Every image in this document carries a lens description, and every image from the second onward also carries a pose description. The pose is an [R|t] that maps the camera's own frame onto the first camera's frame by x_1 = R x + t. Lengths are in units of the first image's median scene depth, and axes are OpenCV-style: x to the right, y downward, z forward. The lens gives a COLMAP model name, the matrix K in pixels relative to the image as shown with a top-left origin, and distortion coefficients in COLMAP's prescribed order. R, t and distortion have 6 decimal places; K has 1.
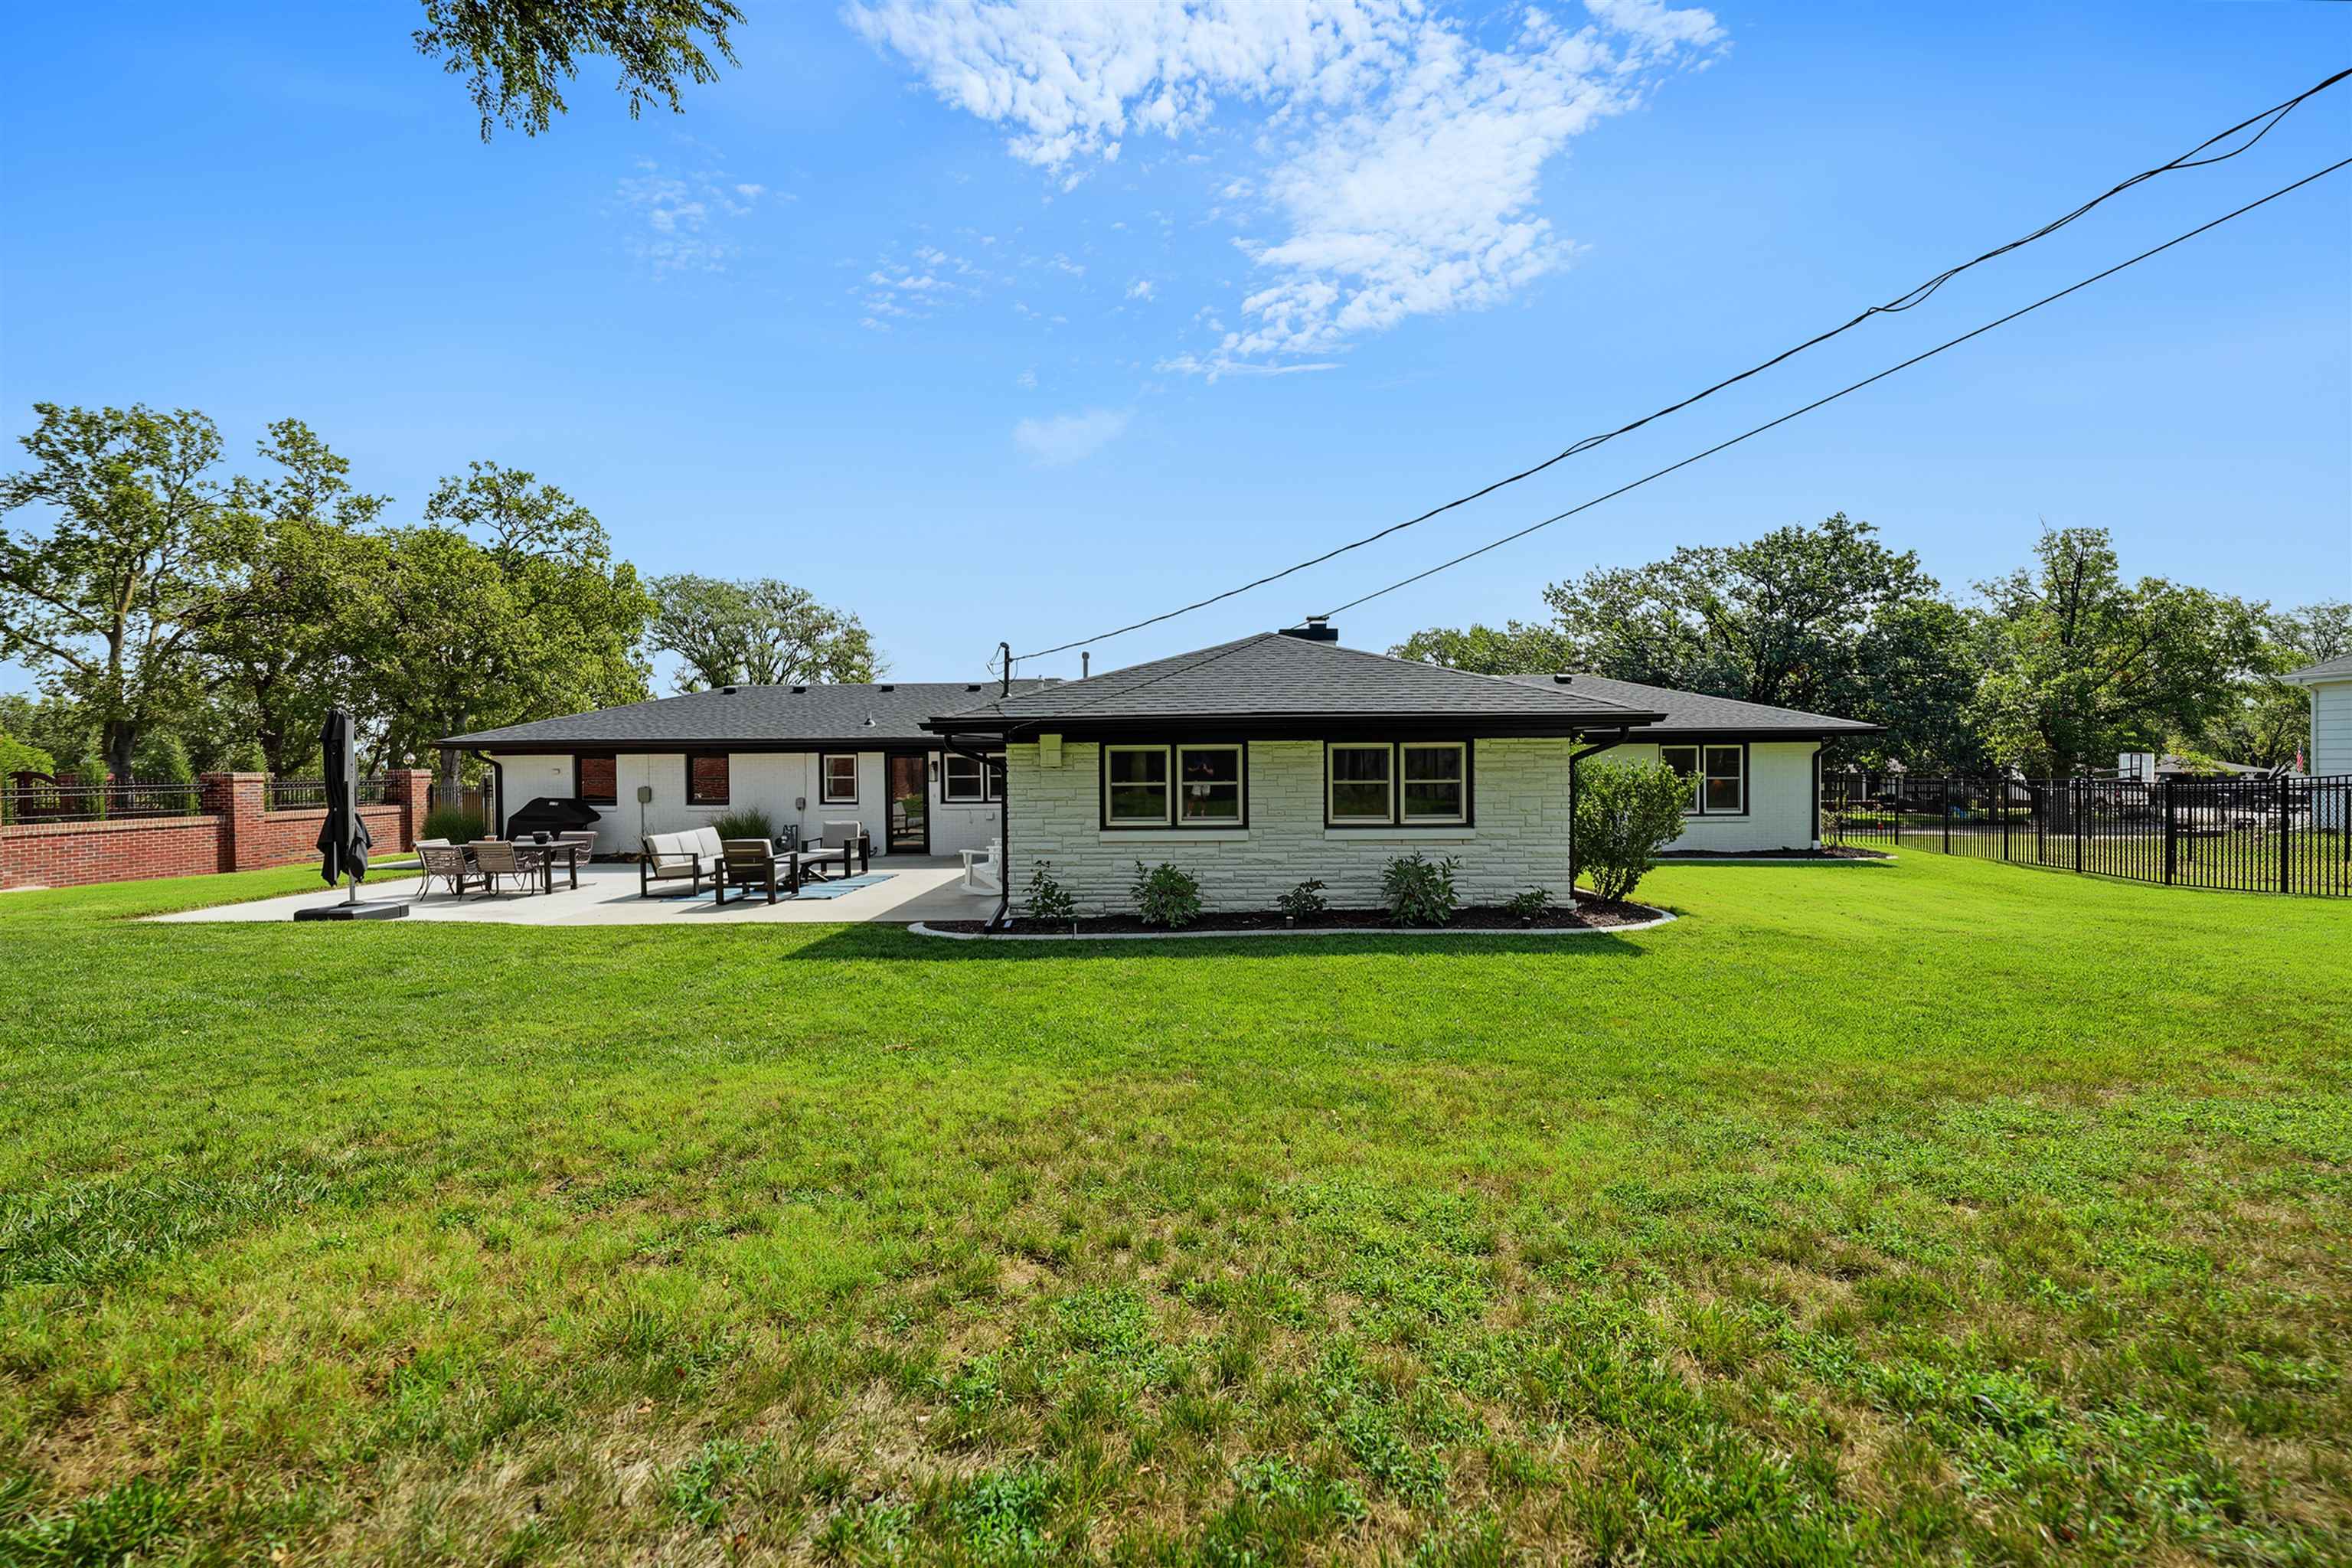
lens RADIAL K [[1021.0, 0, 1175.9], [0, 1021.0, 802.3], [0, 0, 1]] dist [-0.007548, 0.001741]
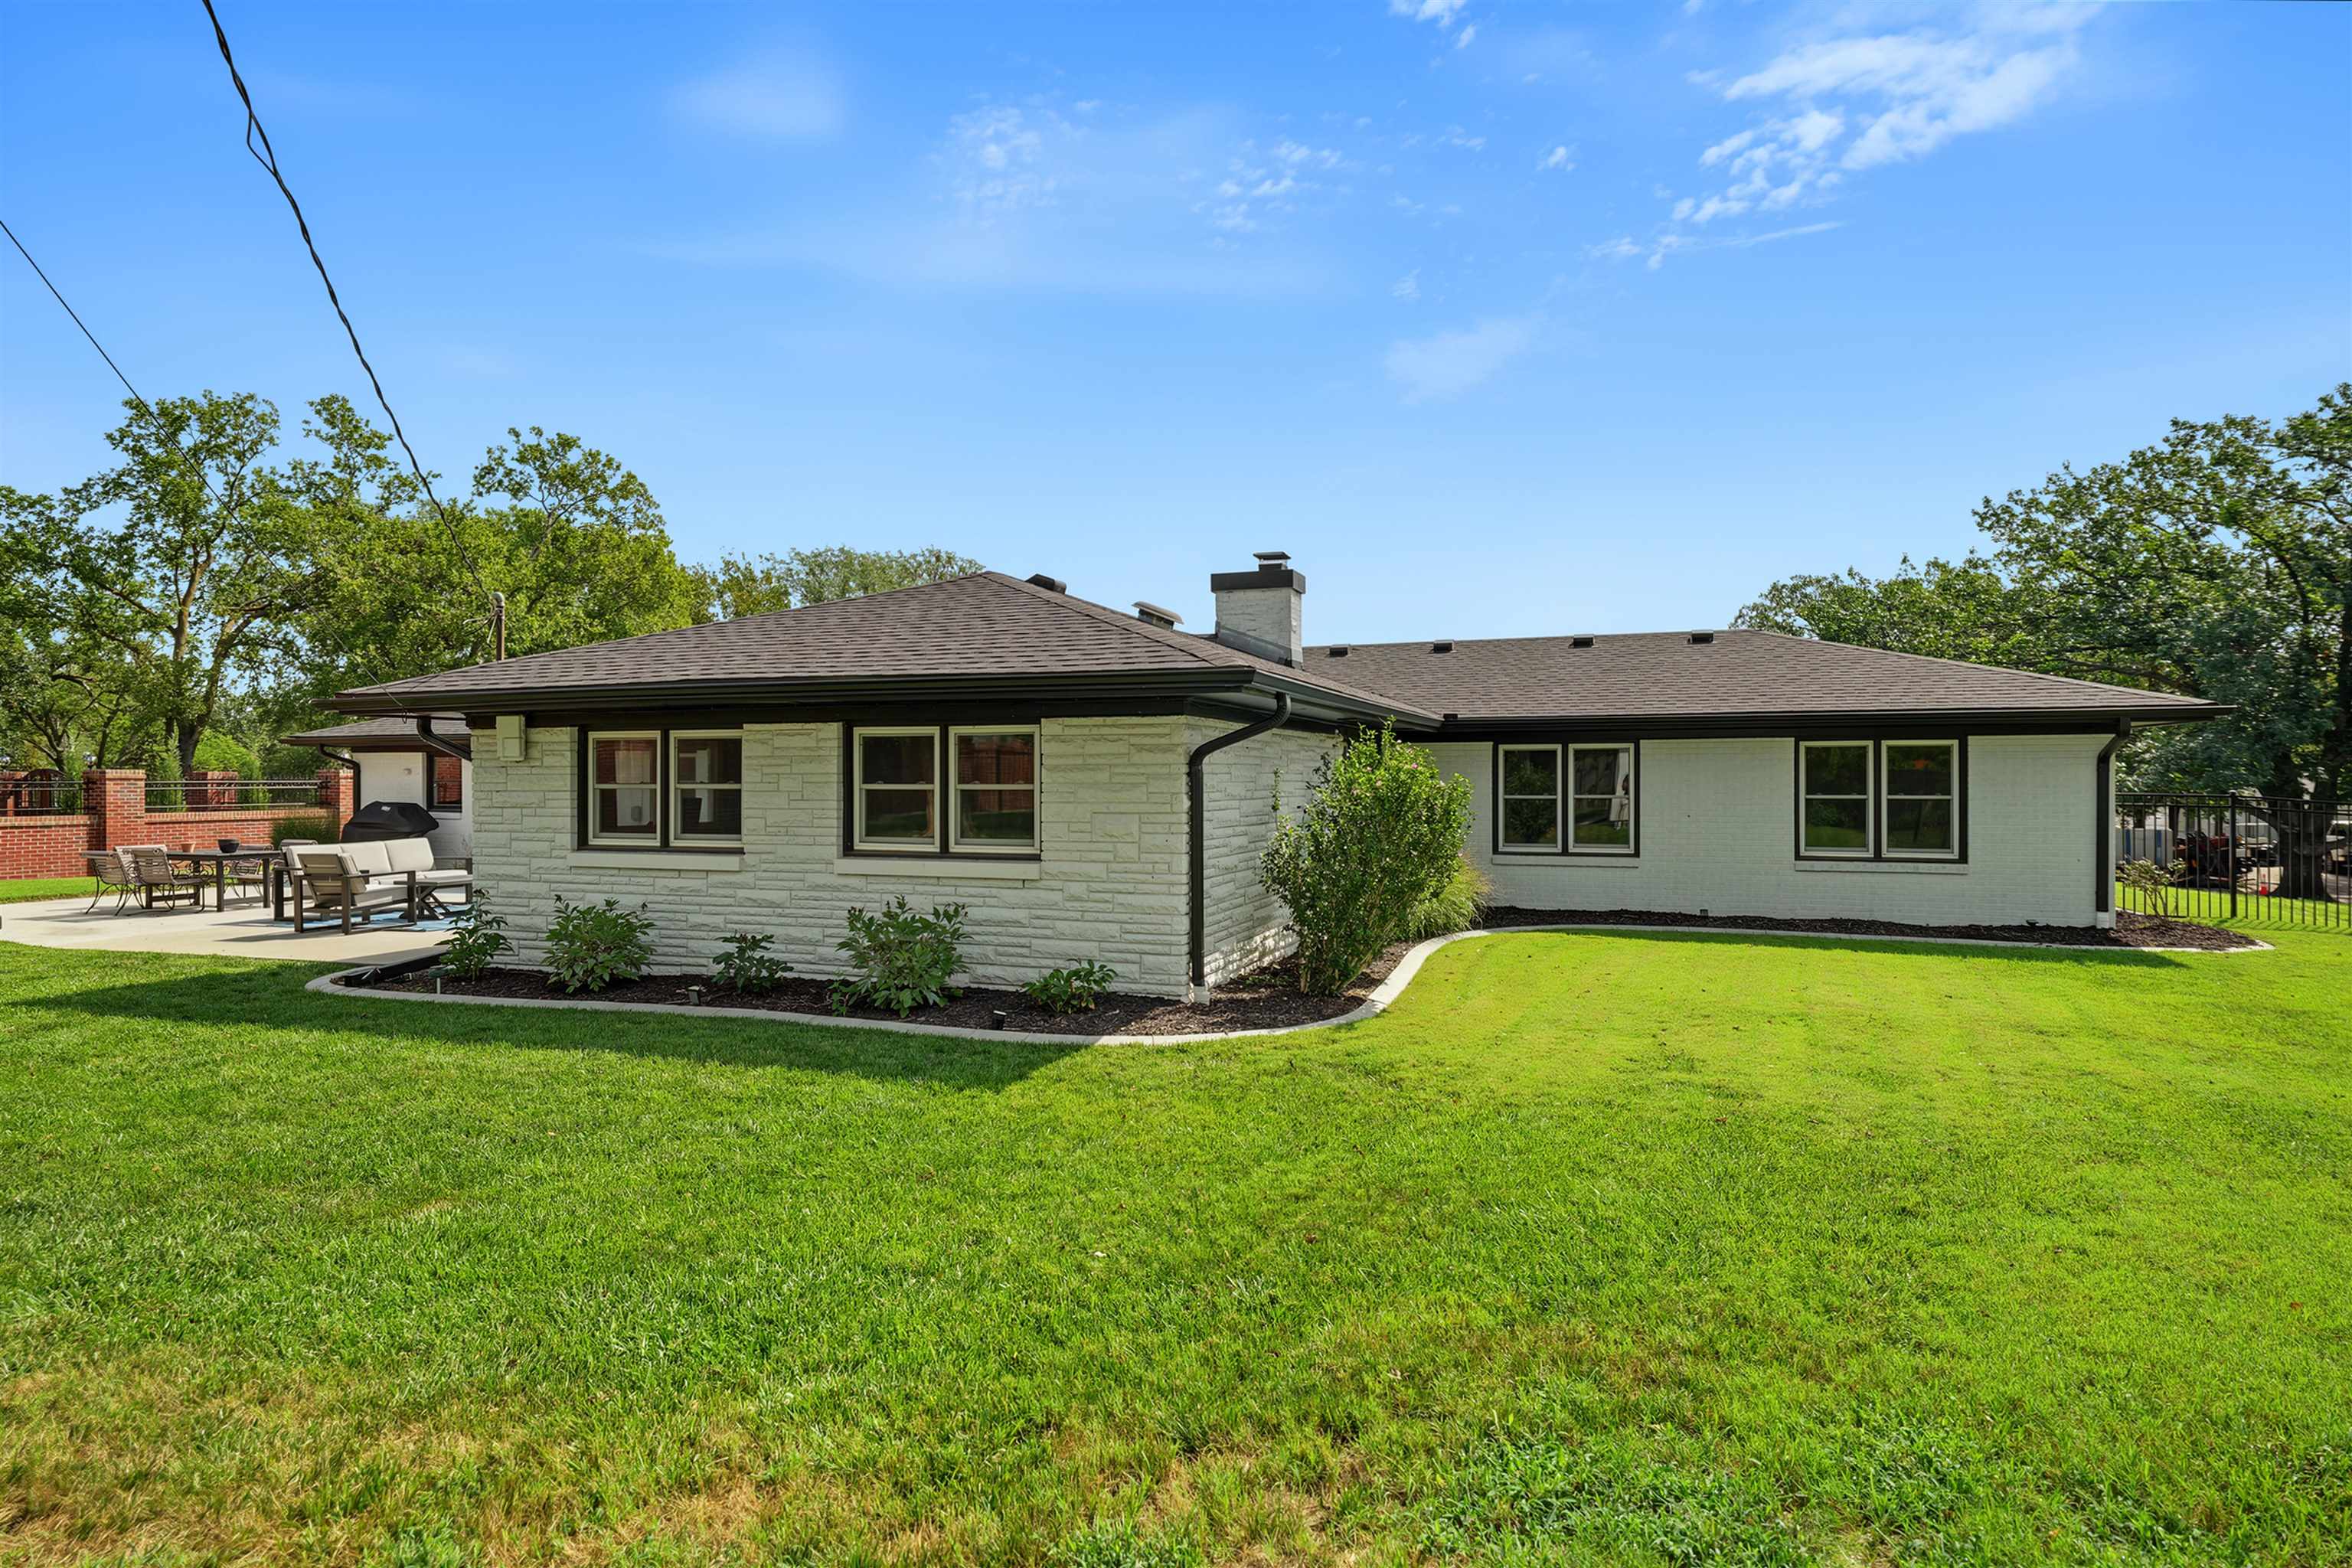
lens RADIAL K [[1302.6, 0, 1177.2], [0, 1302.6, 767.2], [0, 0, 1]] dist [0.015276, -0.000874]
pose [[0.950140, 0.006227, -0.311760, 0.235738], [-0.020287, 0.998917, -0.041876, -0.000390], [0.311162, 0.046113, 0.949237, 0.104430]]
